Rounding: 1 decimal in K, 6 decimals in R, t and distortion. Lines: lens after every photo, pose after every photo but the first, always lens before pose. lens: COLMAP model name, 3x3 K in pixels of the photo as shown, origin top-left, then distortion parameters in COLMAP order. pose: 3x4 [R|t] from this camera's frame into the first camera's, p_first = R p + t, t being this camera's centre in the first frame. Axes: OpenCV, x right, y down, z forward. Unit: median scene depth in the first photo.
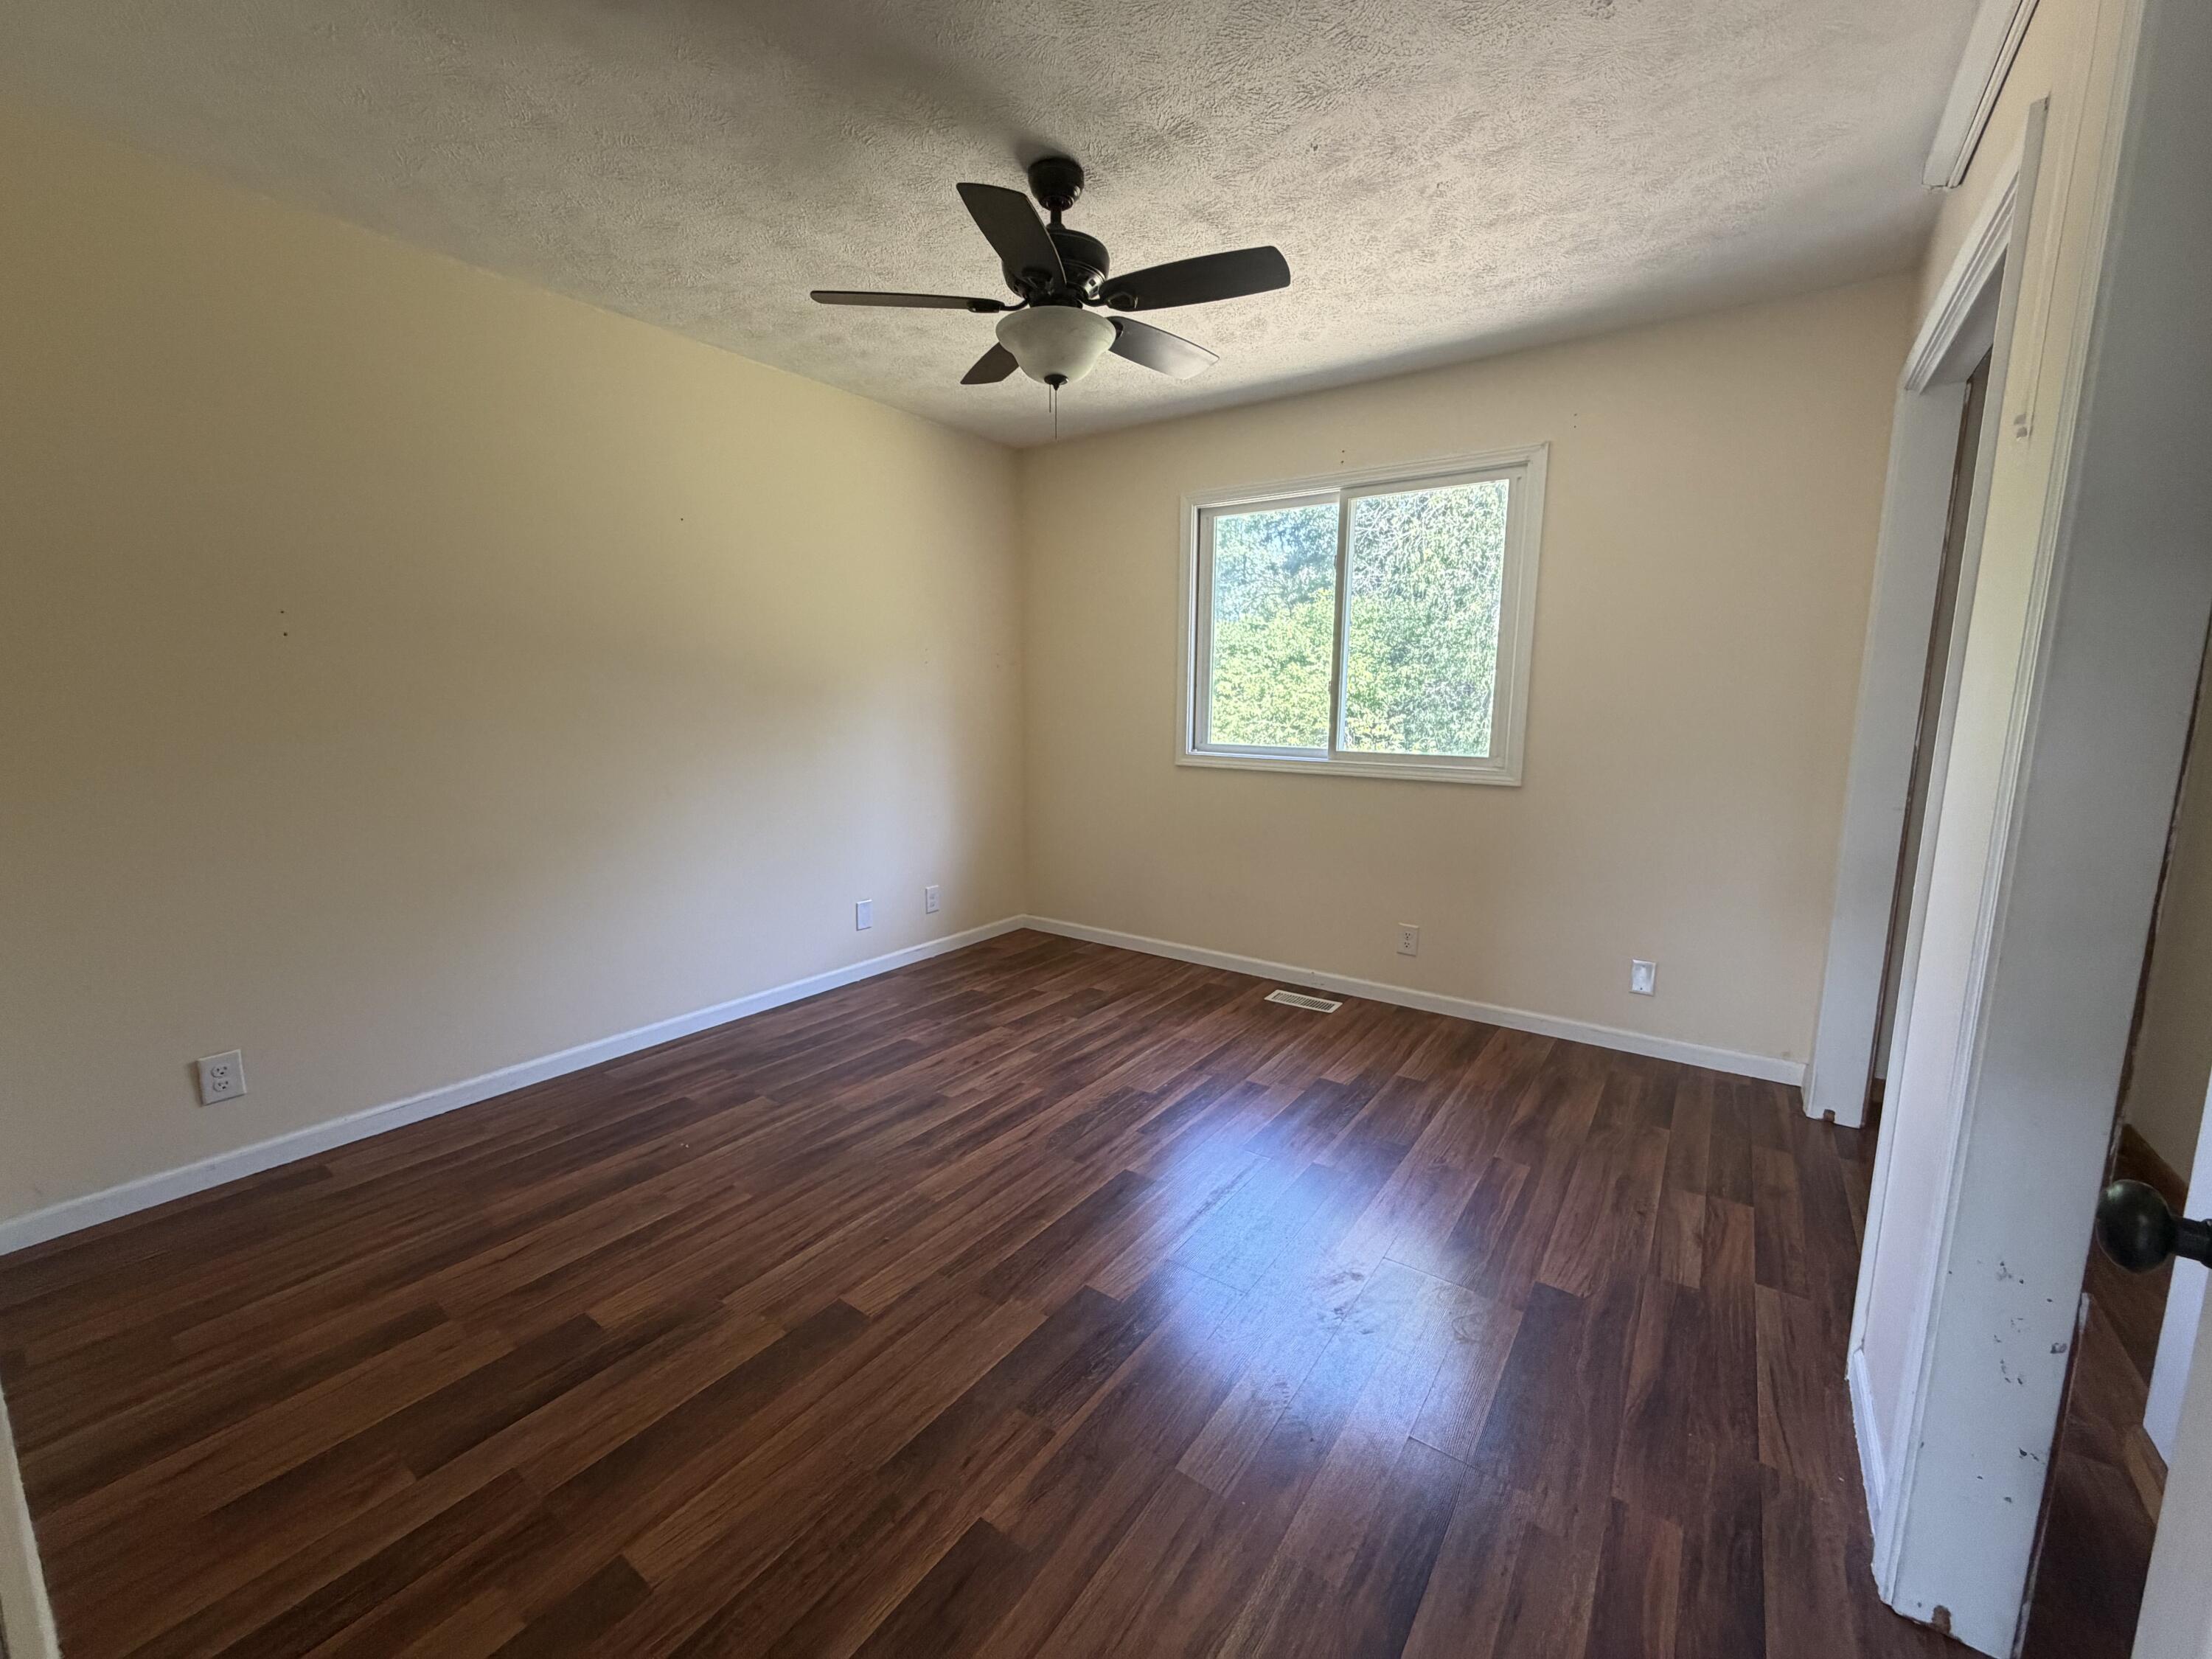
lens RADIAL K [[883.3, 0, 1102.0], [0, 883.3, 825.0], [0, 0, 1]] dist [0.000958, -0.000204]
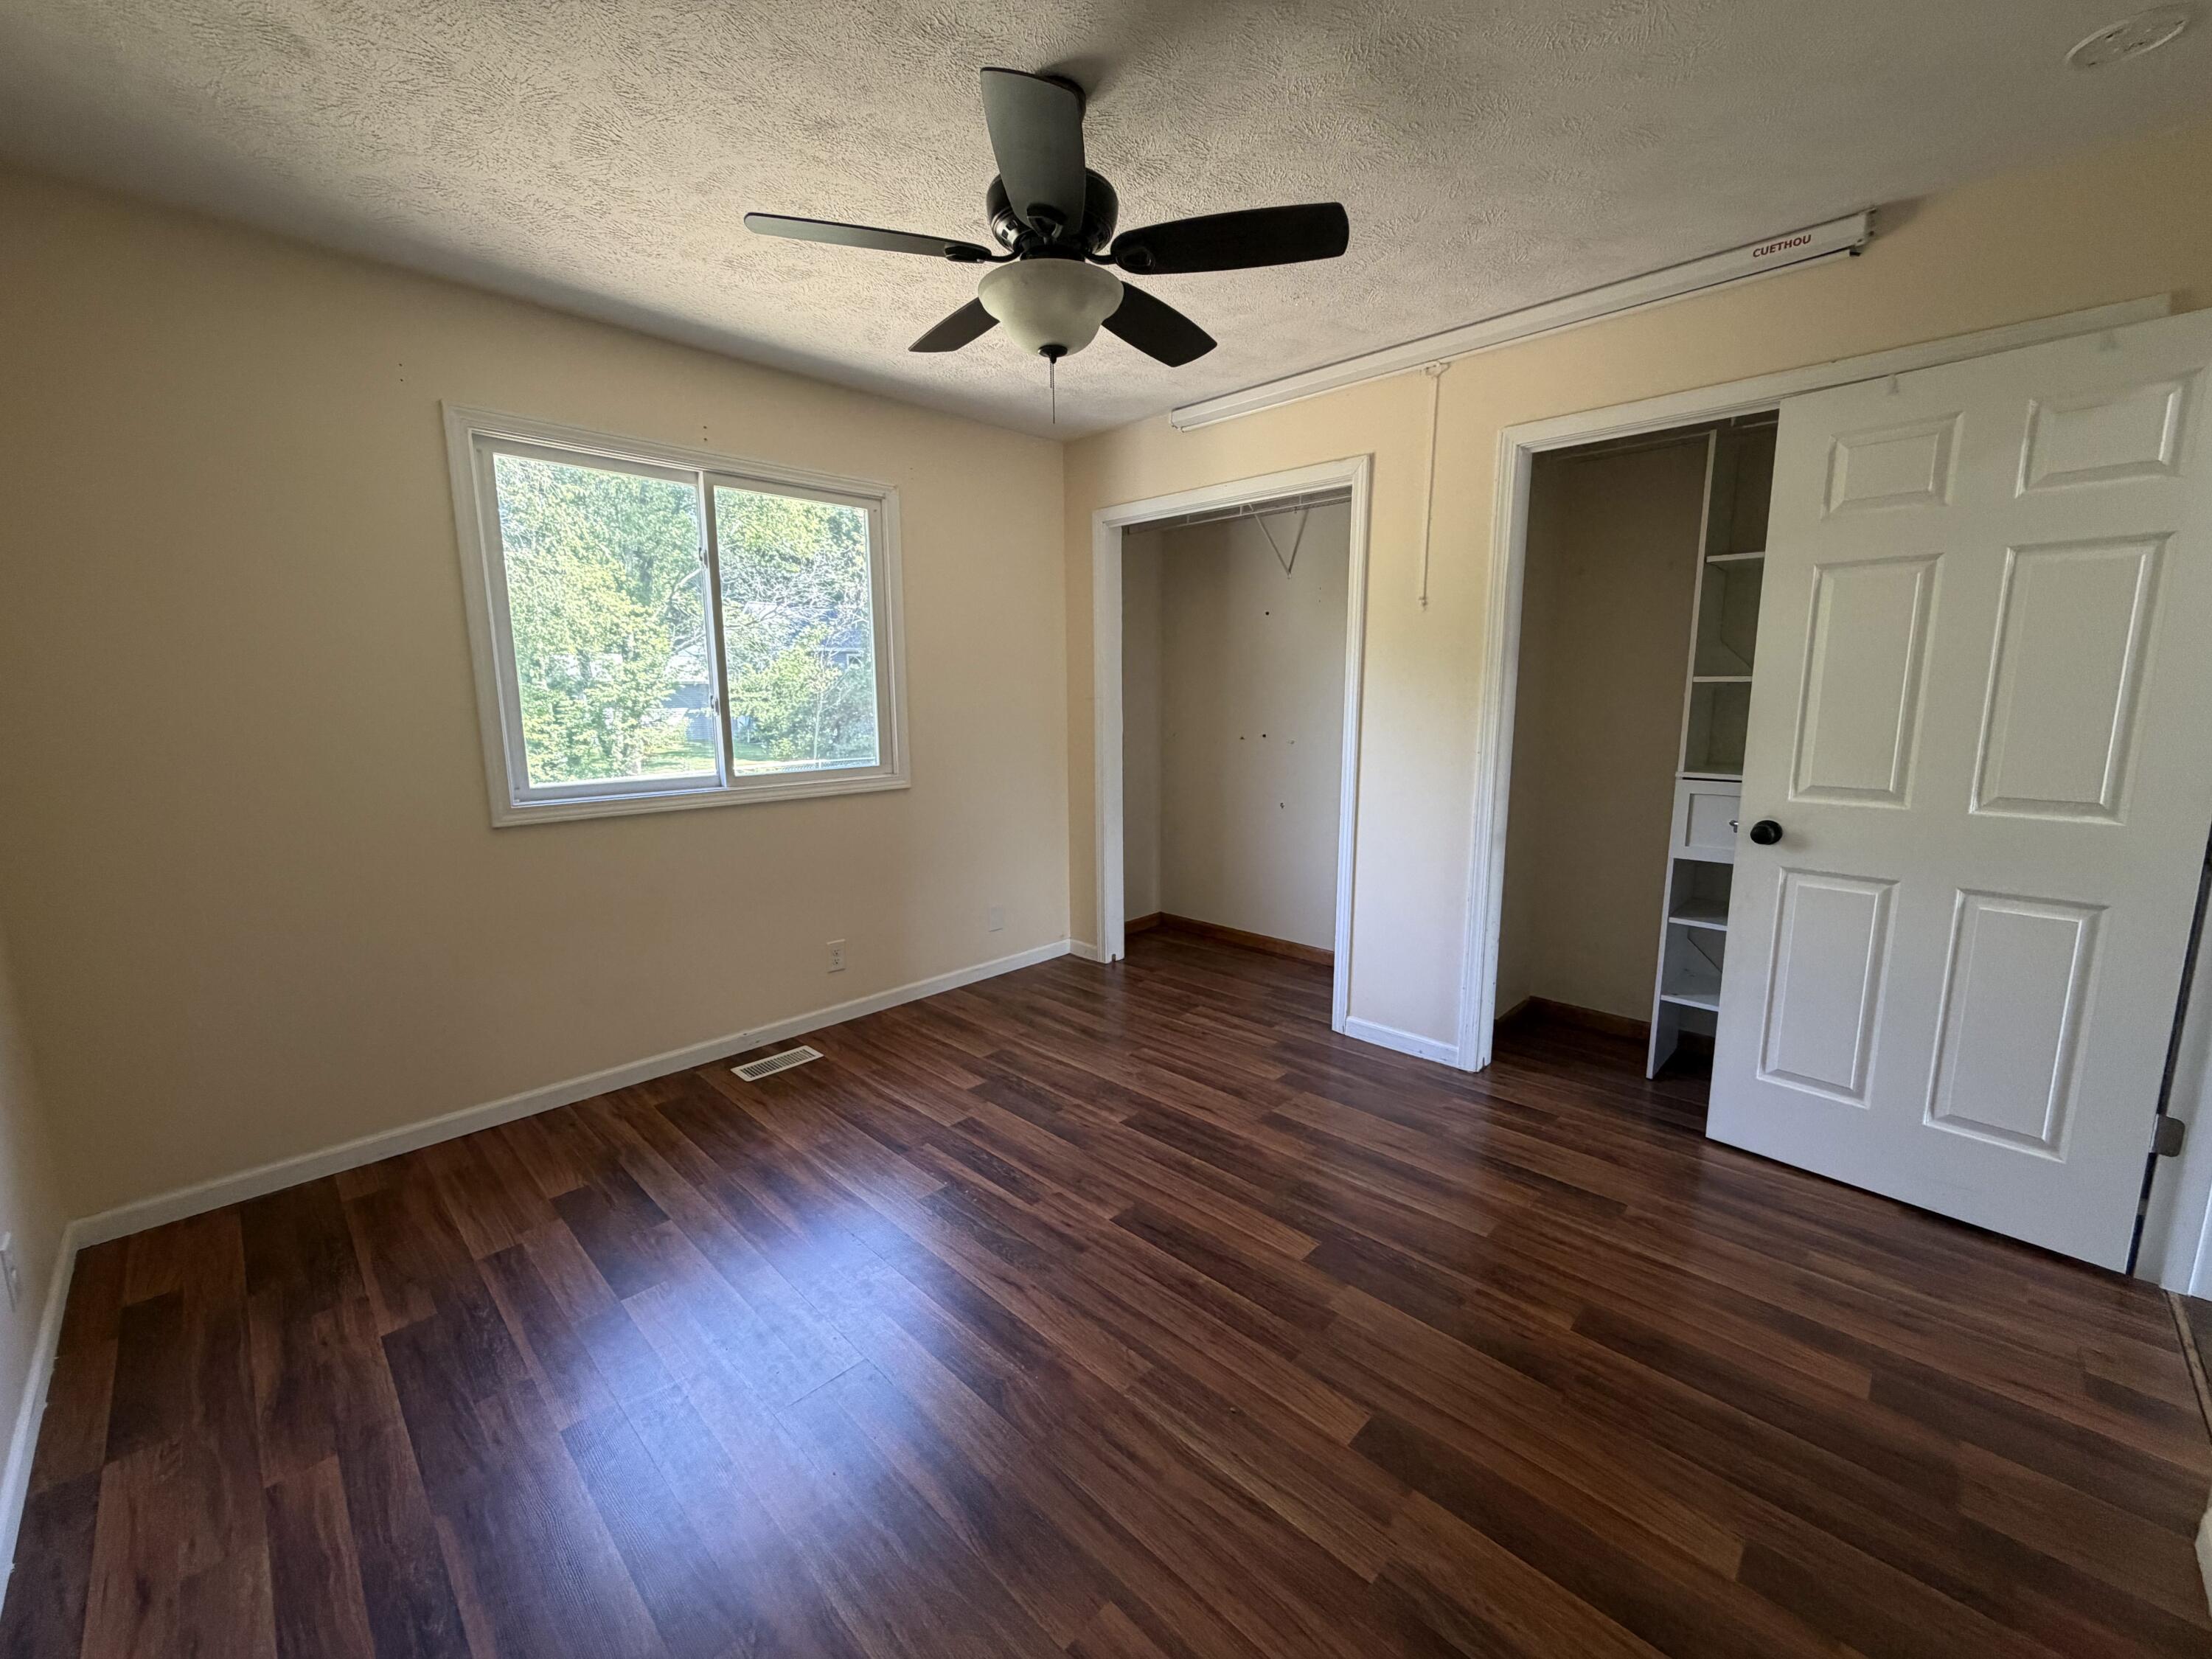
lens RADIAL K [[883.3, 0, 1102.0], [0, 883.3, 825.0], [0, 0, 1]] dist [0.000958, -0.000204]
pose [[0.156910, -0.164017, 0.973898, -0.600433], [0.148599, 0.978808, 0.140902, -0.119592], [-0.976370, 0.122611, 0.177957, 0.562511]]
